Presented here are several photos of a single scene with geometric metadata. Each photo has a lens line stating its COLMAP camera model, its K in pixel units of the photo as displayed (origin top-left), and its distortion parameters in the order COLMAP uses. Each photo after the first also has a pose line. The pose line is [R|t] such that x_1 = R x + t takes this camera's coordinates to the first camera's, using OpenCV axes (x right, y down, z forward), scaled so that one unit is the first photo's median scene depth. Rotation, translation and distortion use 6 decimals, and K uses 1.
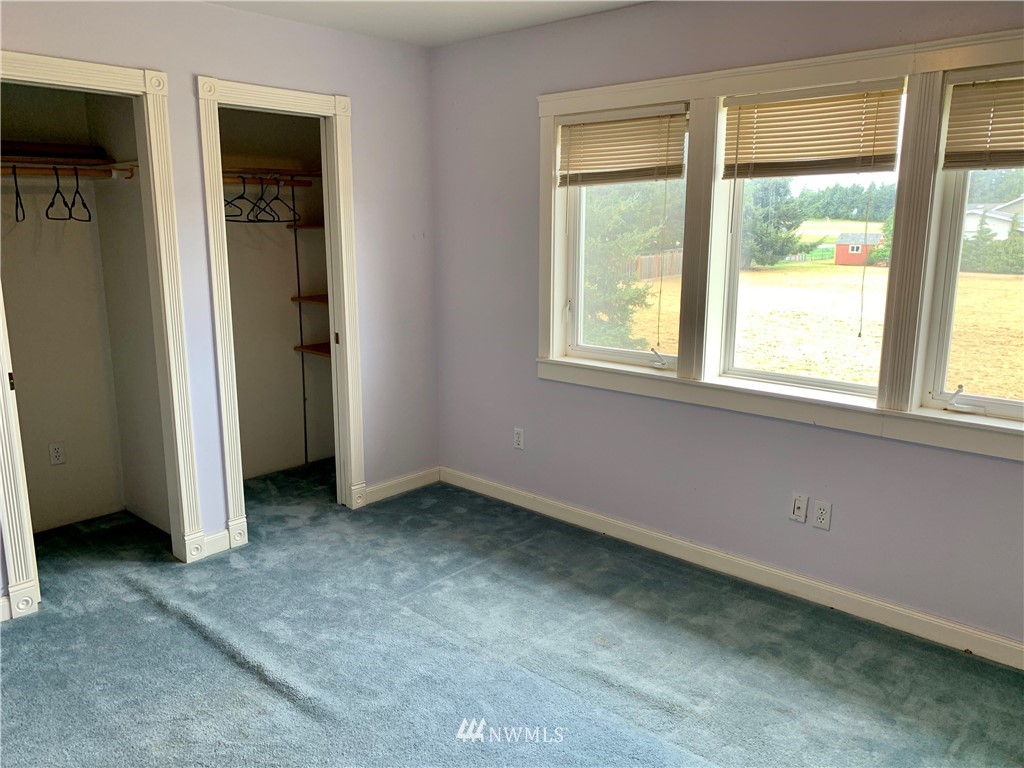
lens RADIAL K [[788.4, 0, 512.0], [0, 788.4, 384.0], [0, 0, 1]] dist [0.074205, -0.069662]
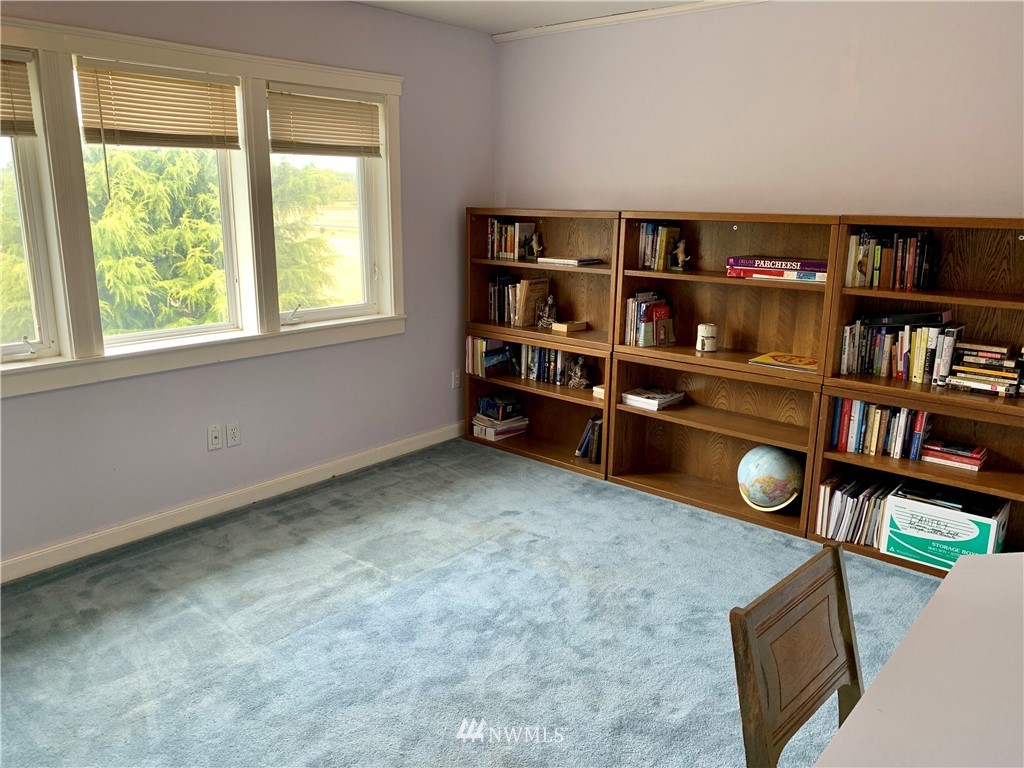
lens RADIAL K [[788.4, 0, 512.0], [0, 788.4, 384.0], [0, 0, 1]] dist [0.074205, -0.069662]
pose [[-0.020264, -0.240054, 0.970548, -0.815728], [0.196933, 0.950771, 0.239274, -0.120147], [-0.980208, 0.195981, 0.028008, 0.568468]]
